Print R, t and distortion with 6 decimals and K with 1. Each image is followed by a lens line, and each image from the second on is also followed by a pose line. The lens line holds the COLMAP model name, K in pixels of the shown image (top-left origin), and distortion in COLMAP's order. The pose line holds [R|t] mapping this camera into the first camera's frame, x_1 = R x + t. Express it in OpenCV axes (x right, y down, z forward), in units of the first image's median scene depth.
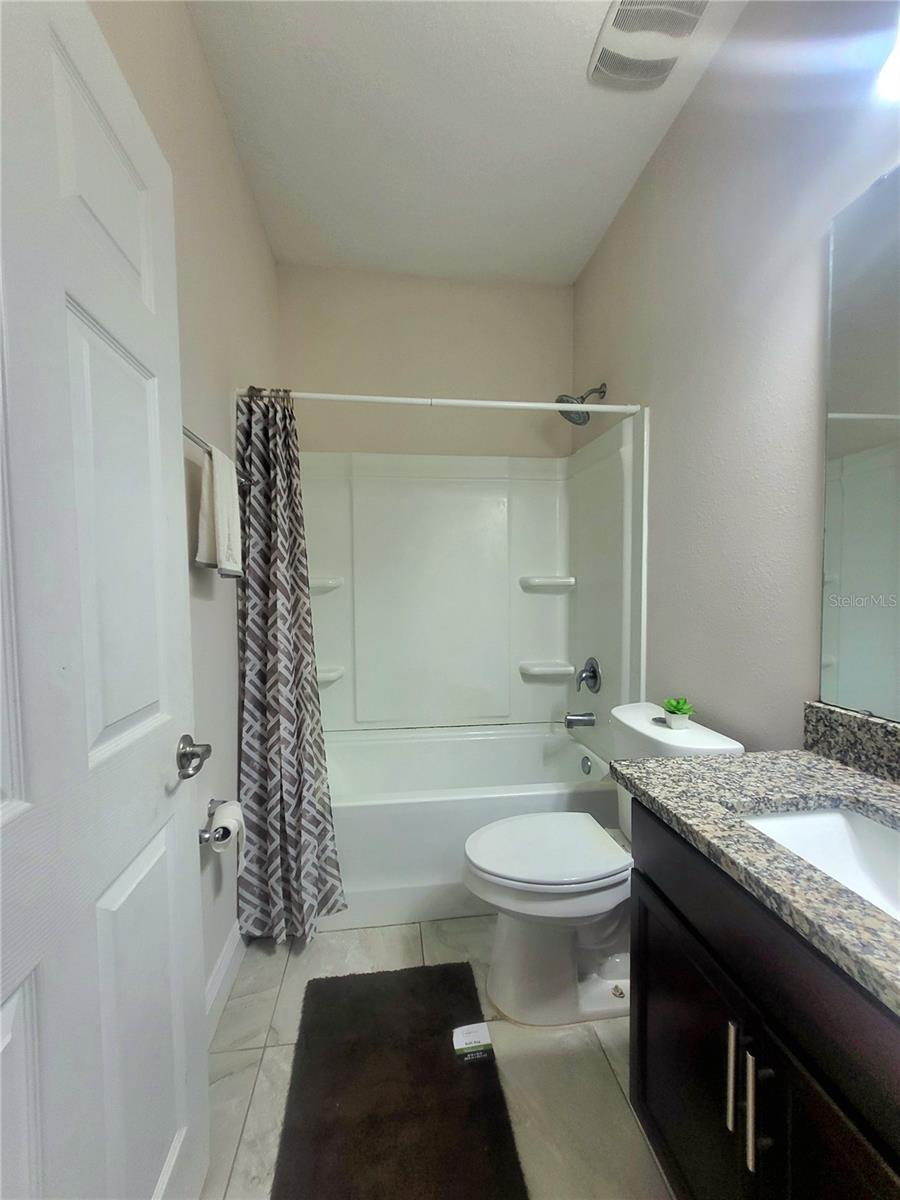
lens RADIAL K [[470.4, 0, 434.4], [0, 470.4, 605.4], [0, 0, 1]] dist [0.002486, 0.001488]
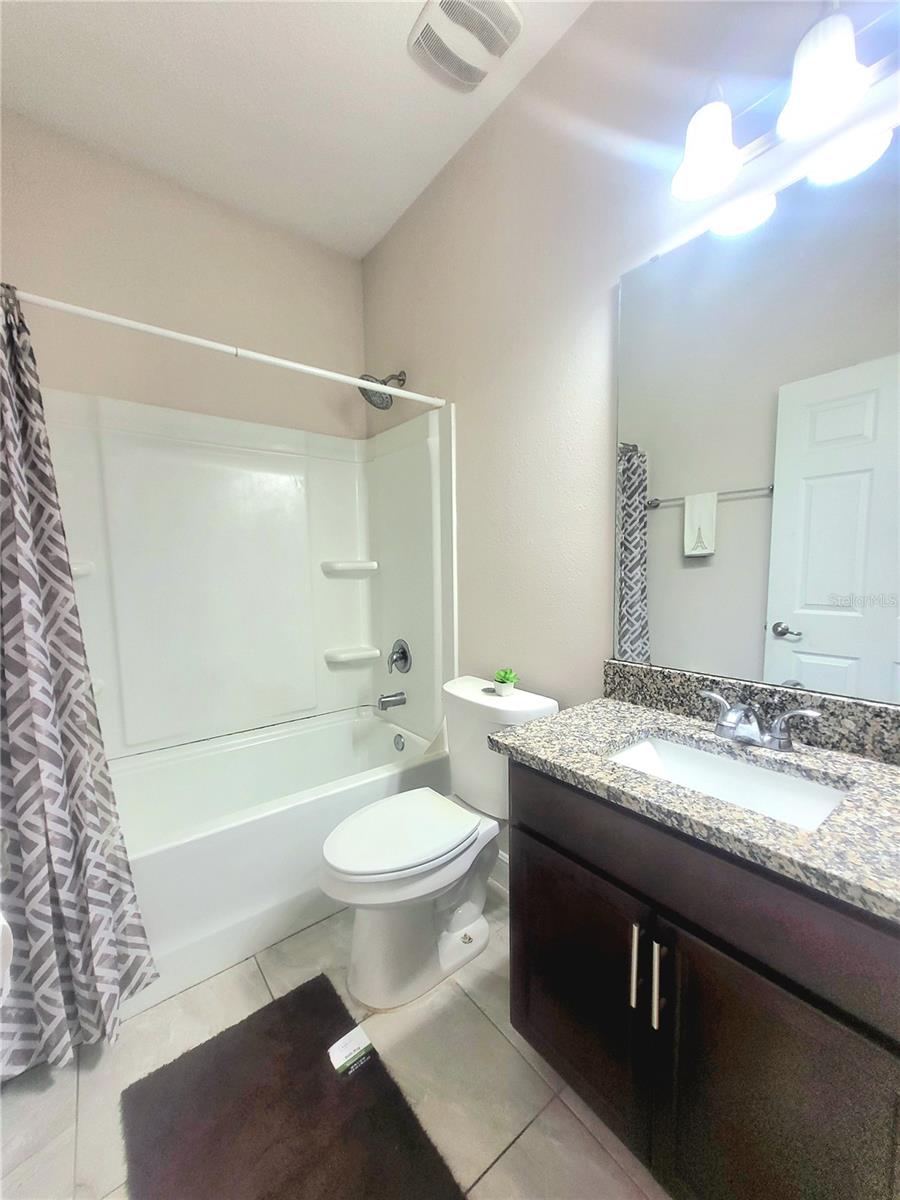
lens RADIAL K [[470.4, 0, 446.7], [0, 470.4, 609.6], [0, 0, 1]] dist [0.002486, 0.001488]
pose [[0.858582, -0.052751, 0.509955, -0.152859], [0.030184, 0.998168, 0.052434, -0.009000], [-0.511787, -0.029627, 0.858602, 0.085871]]
